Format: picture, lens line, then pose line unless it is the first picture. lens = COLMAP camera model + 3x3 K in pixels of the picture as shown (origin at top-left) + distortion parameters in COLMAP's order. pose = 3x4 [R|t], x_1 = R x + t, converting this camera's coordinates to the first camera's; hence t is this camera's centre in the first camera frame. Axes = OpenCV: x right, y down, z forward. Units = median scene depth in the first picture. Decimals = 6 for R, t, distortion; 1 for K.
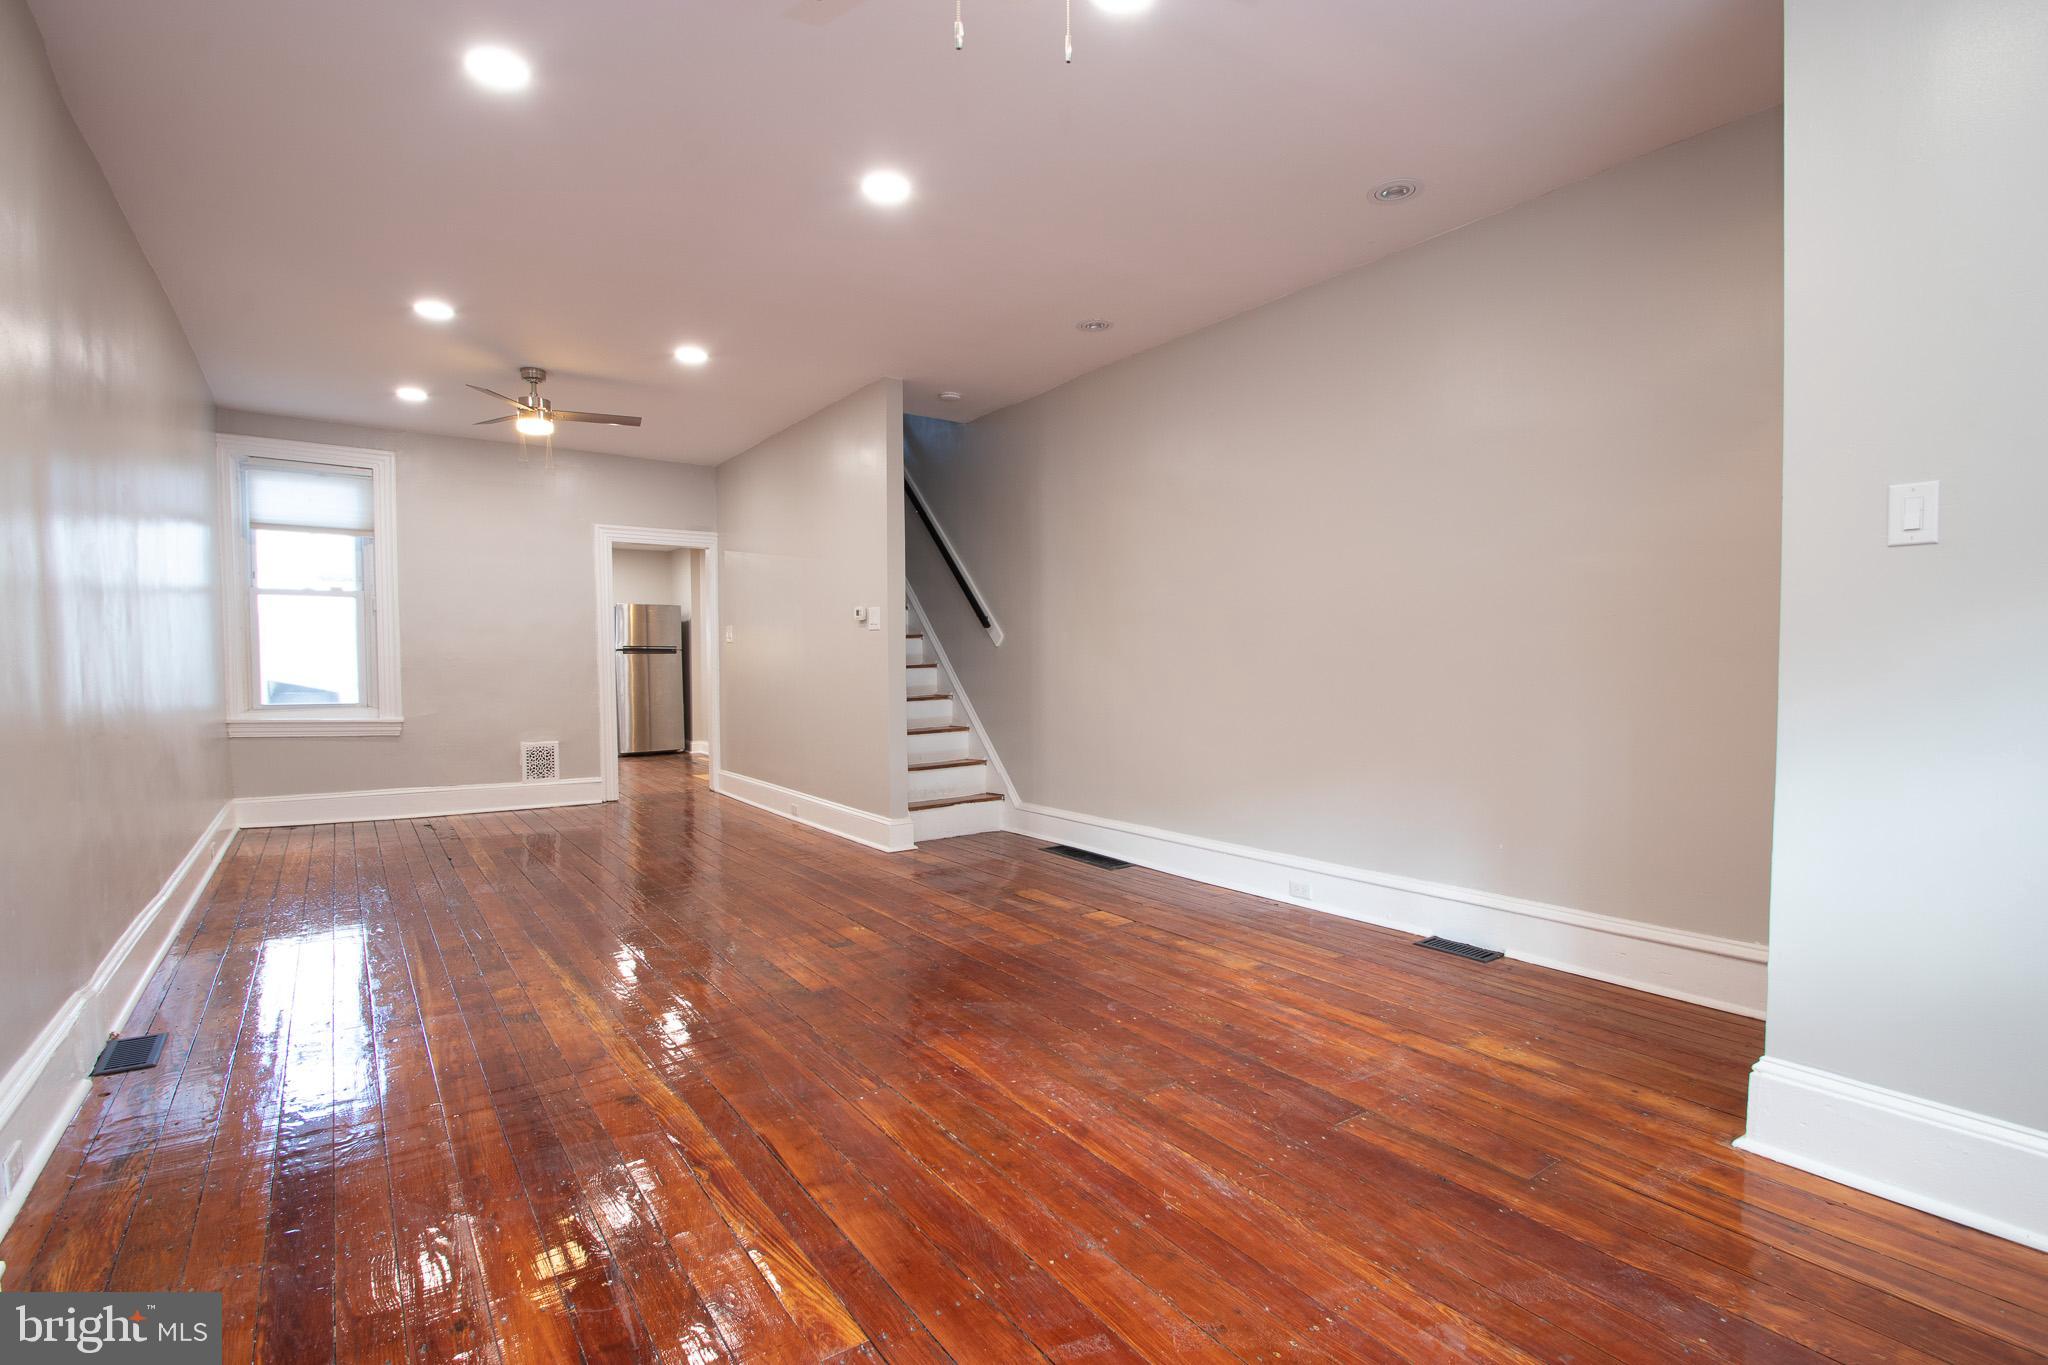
lens RADIAL K [[951.1, 0, 1021.3], [0, 951.1, 690.9], [0, 0, 1]] dist [0.012411, -0.017265]
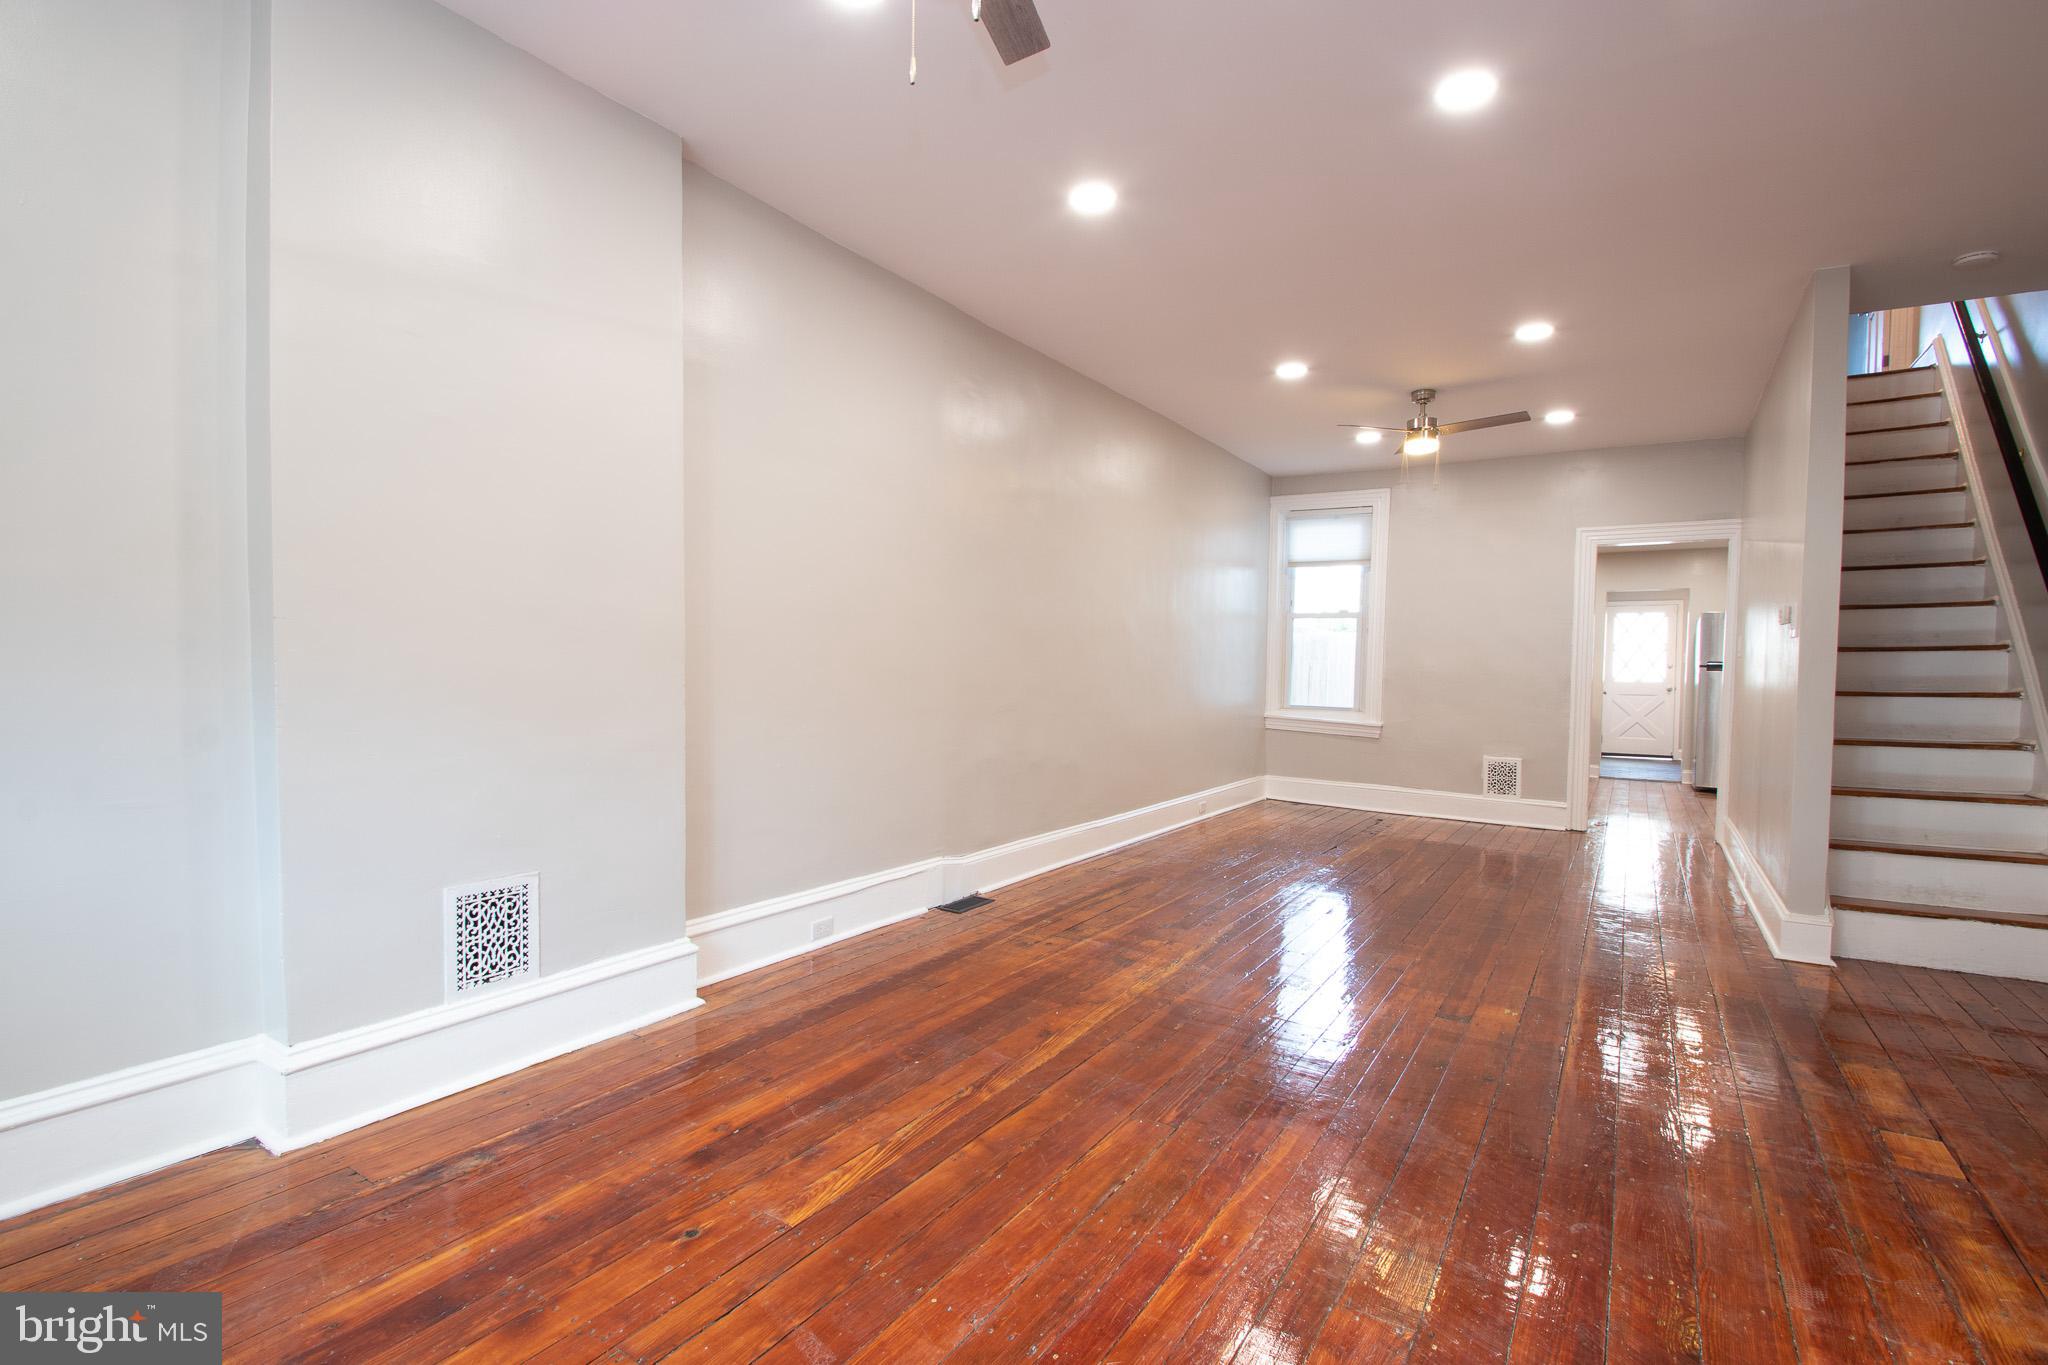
lens RADIAL K [[951.1, 0, 1021.3], [0, 951.1, 690.9], [0, 0, 1]] dist [0.012411, -0.017265]
pose [[0.364793, 0.034268, -0.930458, 0.296373], [-0.050768, 0.998568, 0.016873, -0.008287], [0.929704, 0.041082, 0.366010, 0.227585]]
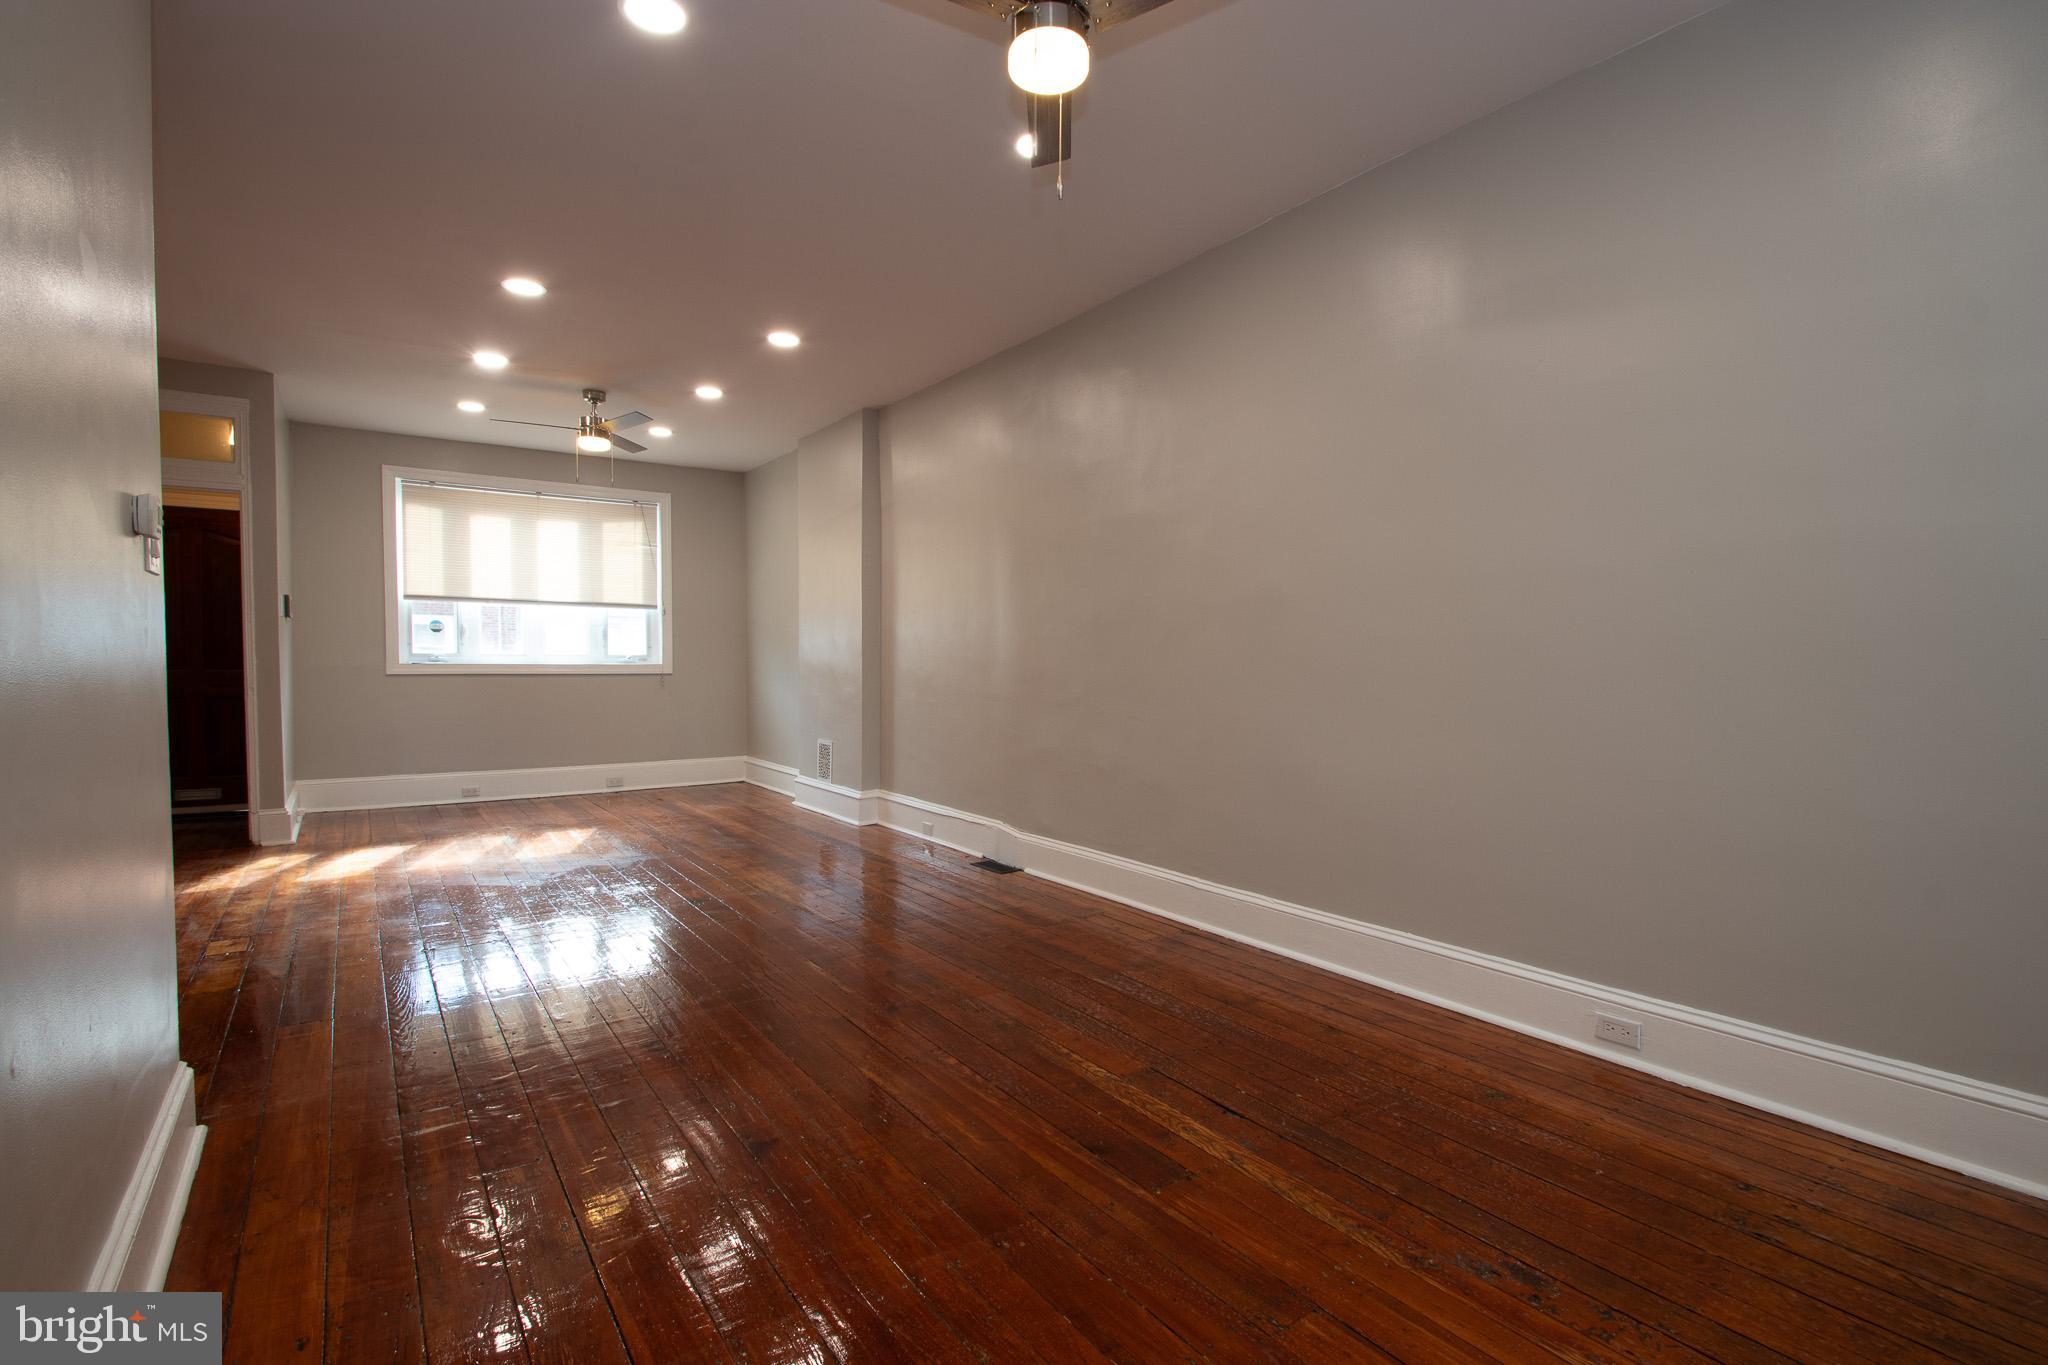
lens RADIAL K [[951.1, 0, 1021.3], [0, 951.1, 690.9], [0, 0, 1]] dist [0.012411, -0.017265]
pose [[-0.999938, -0.003291, 0.010676, -0.491652], [-0.002532, 0.997518, 0.070373, -0.047878], [-0.010882, 0.070342, -0.997464, 1.387906]]
